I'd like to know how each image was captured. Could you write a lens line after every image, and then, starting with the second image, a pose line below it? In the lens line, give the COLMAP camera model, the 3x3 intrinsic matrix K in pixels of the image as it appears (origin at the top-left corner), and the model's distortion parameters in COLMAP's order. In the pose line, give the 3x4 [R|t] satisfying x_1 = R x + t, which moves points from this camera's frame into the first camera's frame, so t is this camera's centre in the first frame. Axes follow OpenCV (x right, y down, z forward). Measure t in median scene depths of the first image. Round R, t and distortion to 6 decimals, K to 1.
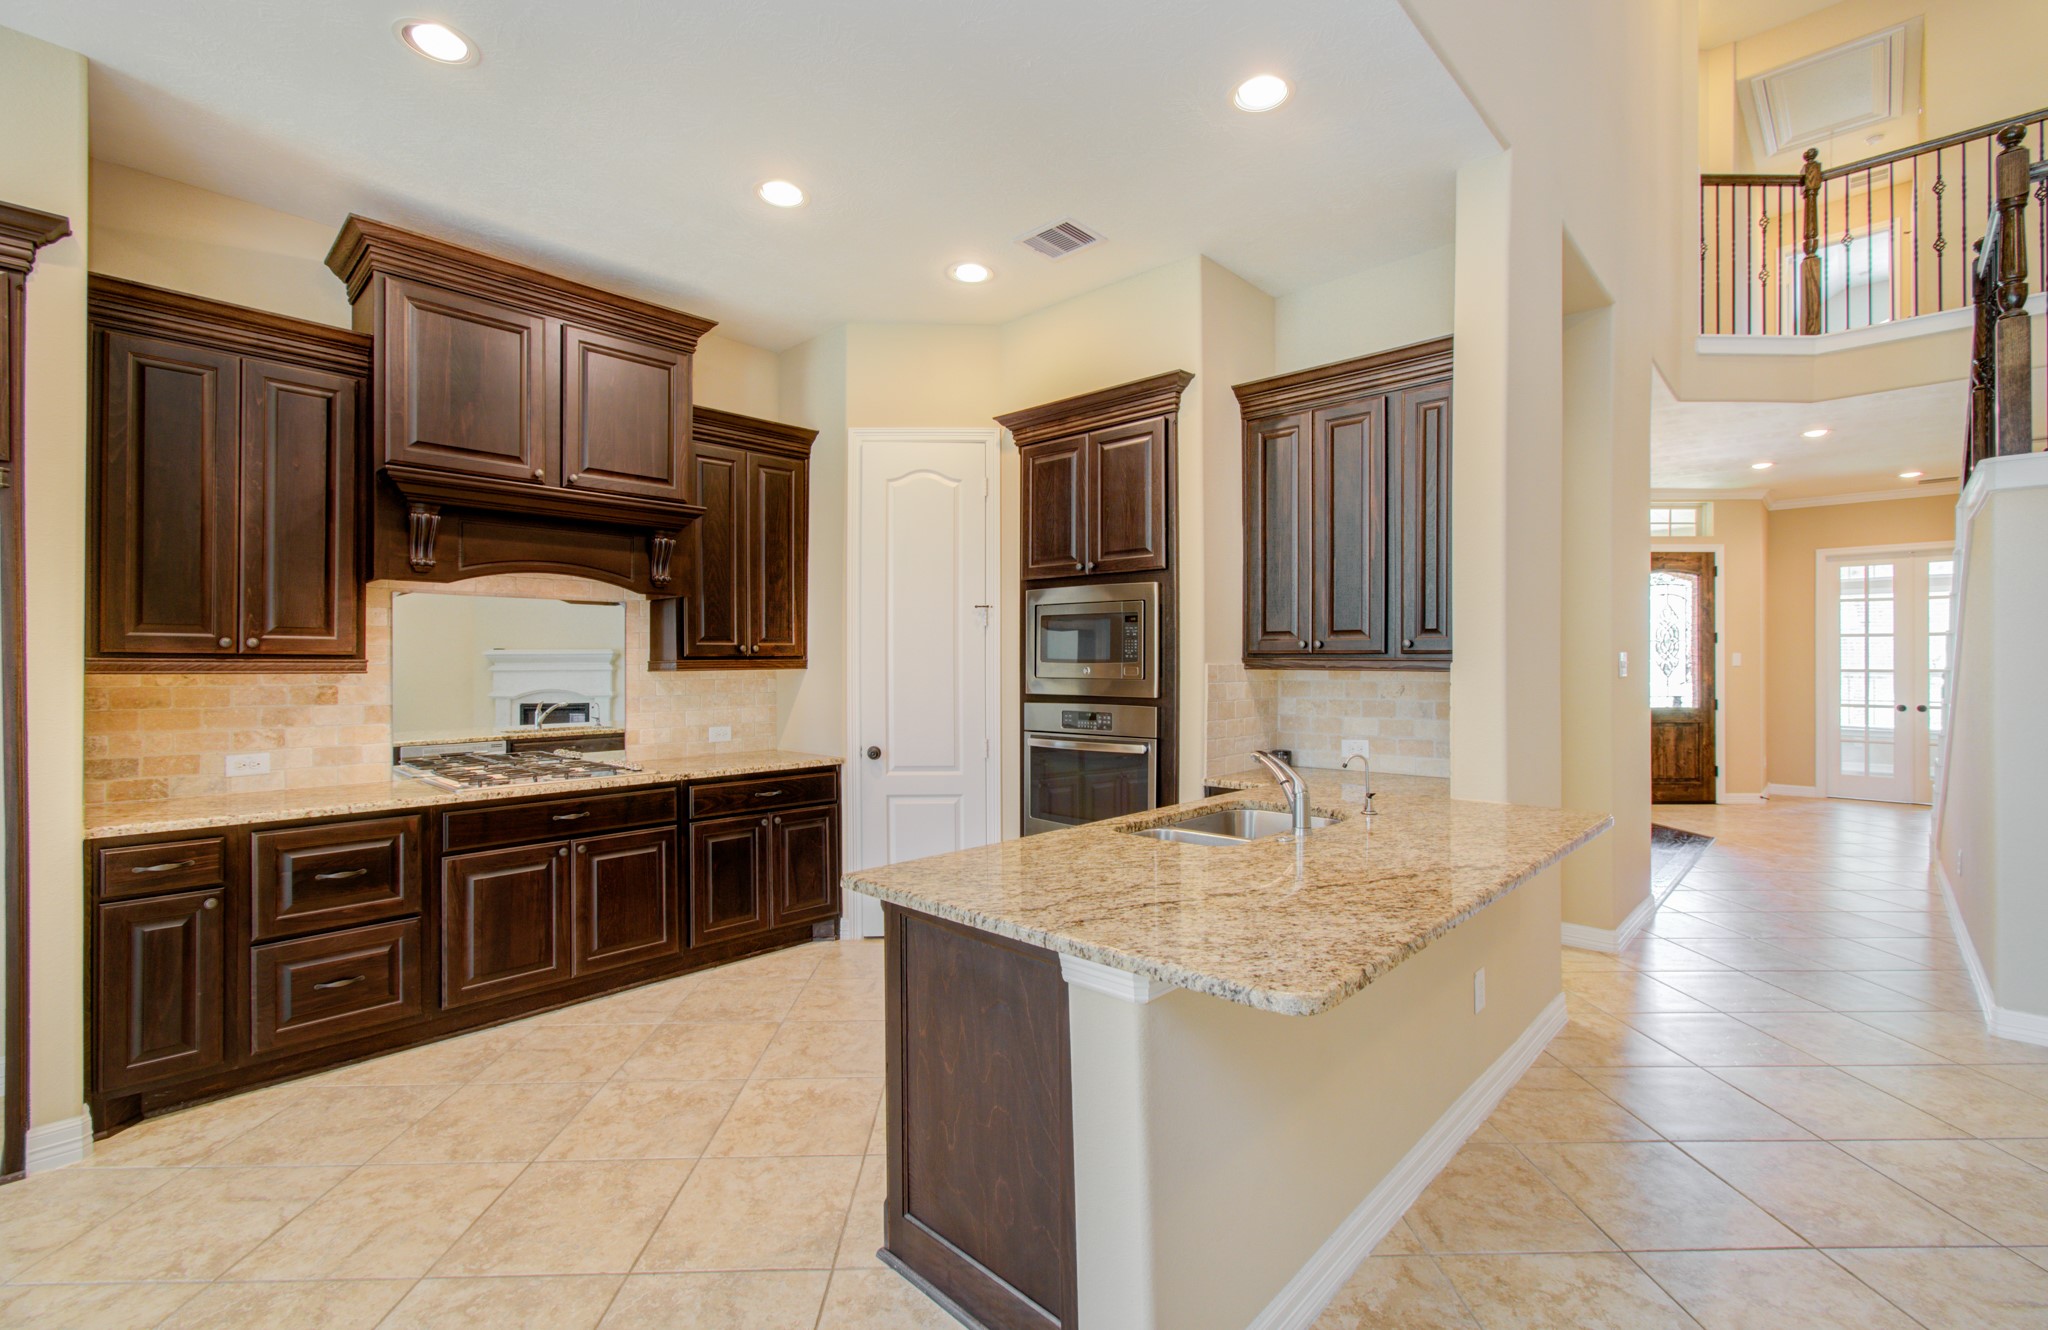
lens RADIAL K [[879.4, 0, 1024.0], [0, 879.4, 665.0], [0, 0, 1]] dist [-0.000398, 0.000053]
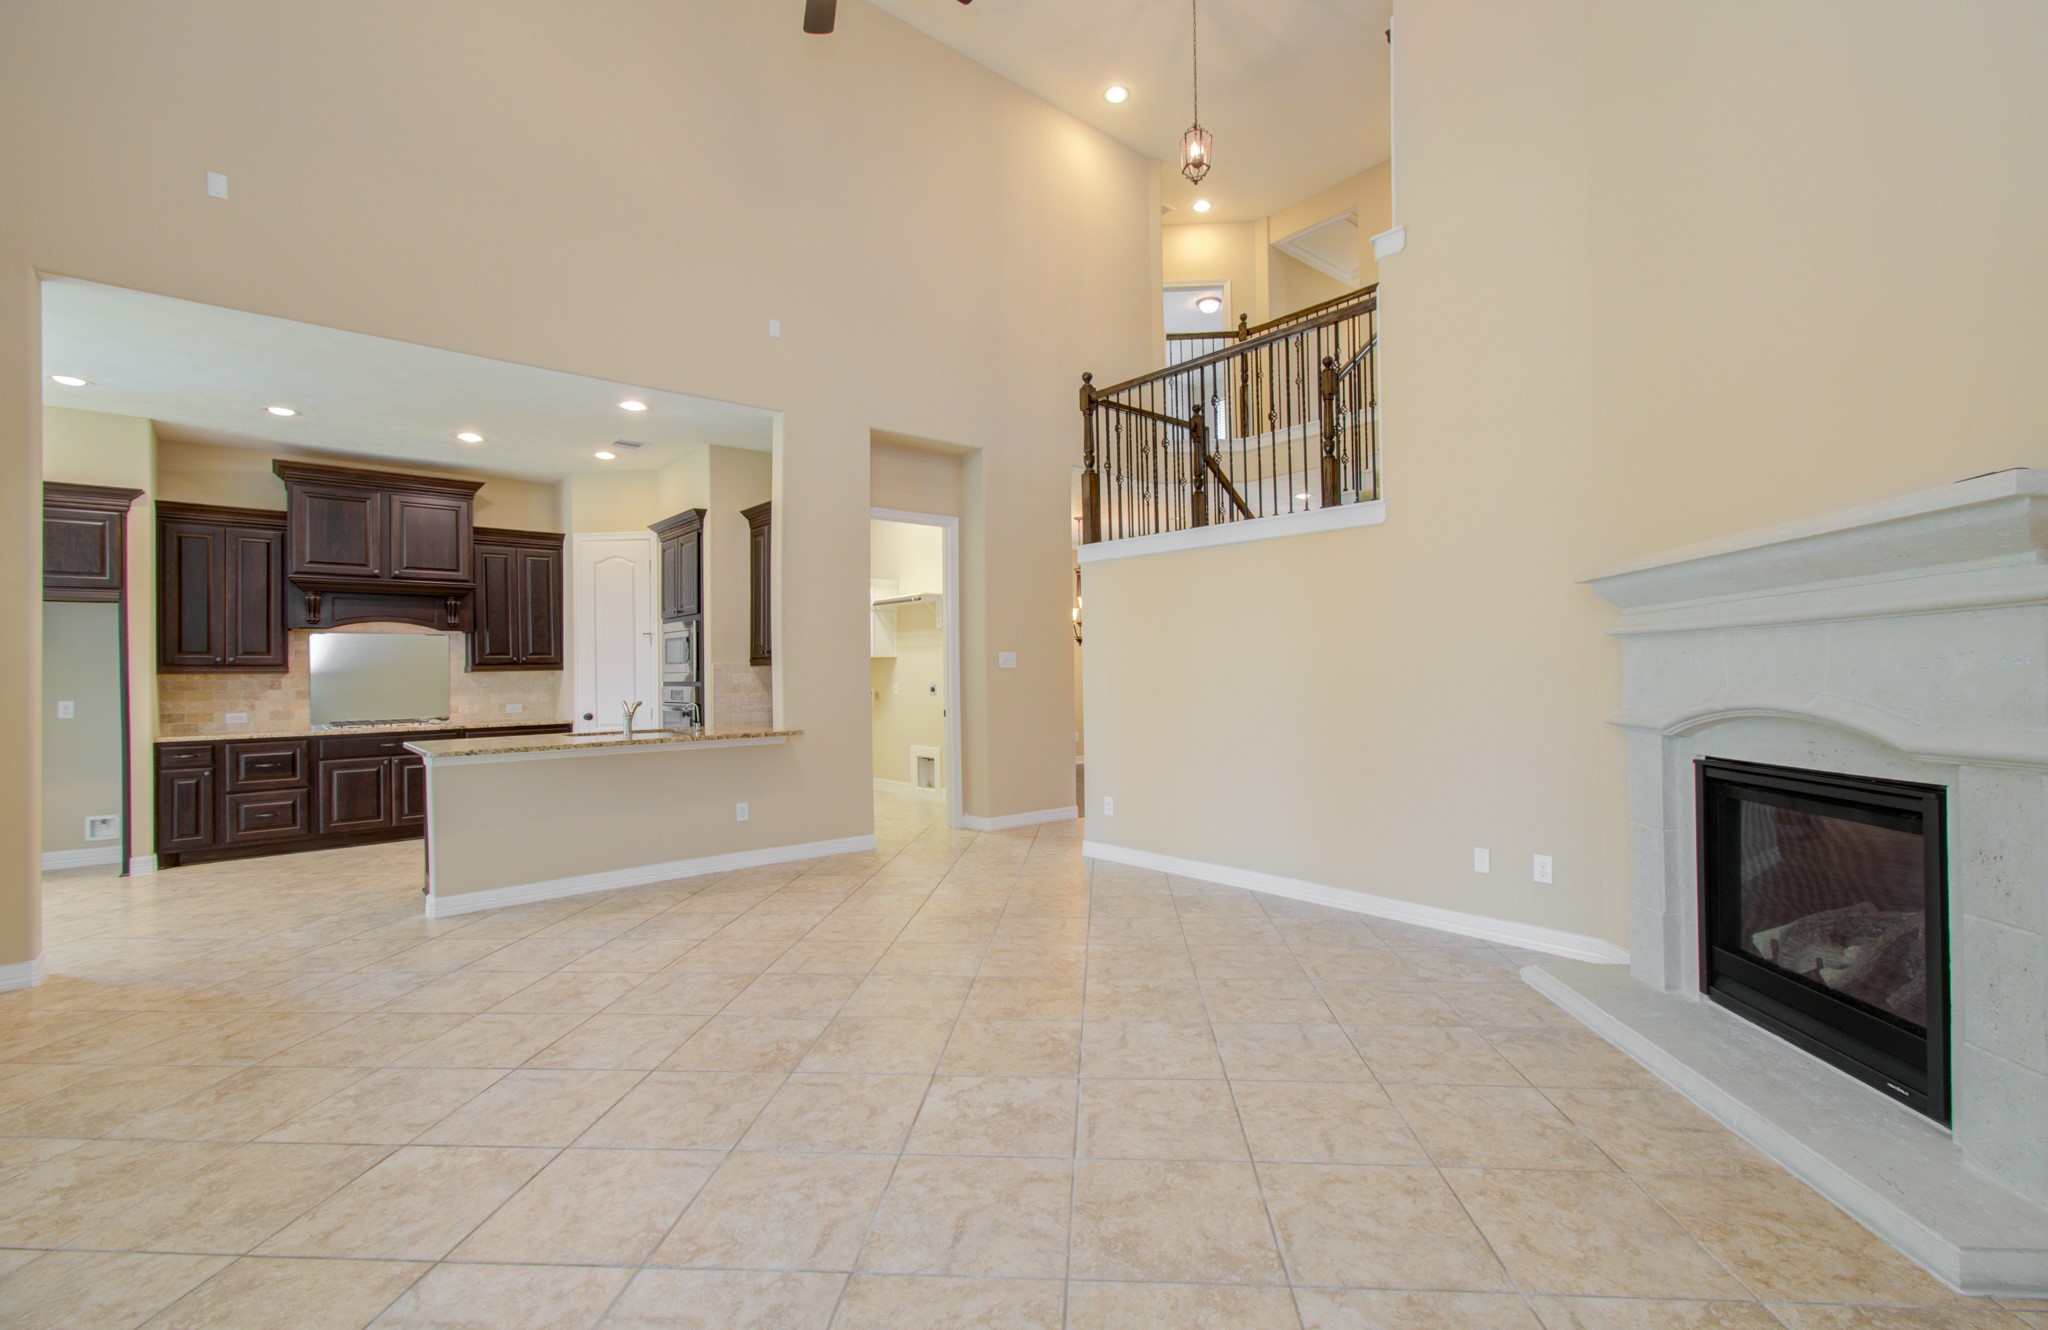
lens RADIAL K [[899.8, 0, 1023.6], [0, 899.8, 669.2], [0, 0, 1]] dist [0.018331, -0.000320]
pose [[0.993710, -0.012691, -0.111258, 1.220401], [0.012328, 0.999916, -0.003951, 0.028641], [0.111299, 0.002555, 0.993784, -0.946012]]
